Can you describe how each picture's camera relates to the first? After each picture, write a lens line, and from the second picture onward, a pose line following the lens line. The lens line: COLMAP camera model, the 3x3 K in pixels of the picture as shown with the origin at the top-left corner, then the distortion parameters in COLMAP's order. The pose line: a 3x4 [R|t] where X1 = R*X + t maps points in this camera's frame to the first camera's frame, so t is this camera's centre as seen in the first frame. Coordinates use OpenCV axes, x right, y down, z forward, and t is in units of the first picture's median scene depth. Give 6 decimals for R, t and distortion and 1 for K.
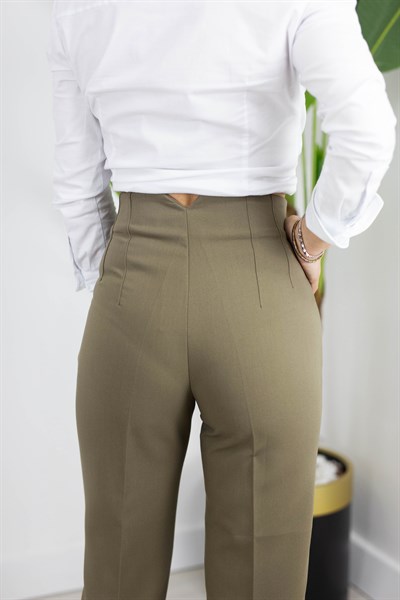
lens RADIAL K [[793.4, 0, 200.0], [0, 793.4, 300.0], [0, 0, 1]] dist [-0.004400, -0.044786]
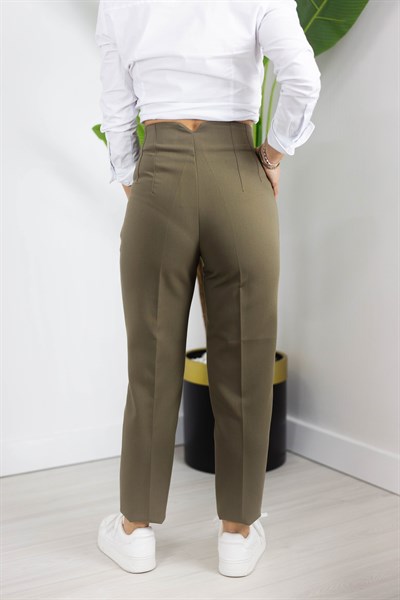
lens RADIAL K [[882.8, 0, 200.0], [0, 882.8, 300.0], [0, 0, 1]] dist [-0.003070, 0.080779]
pose [[0.995252, -0.035451, 0.090644, -0.175255], [0.035050, 0.999367, 0.006013, 0.210987], [-0.090800, -0.002807, 0.995865, -0.763005]]
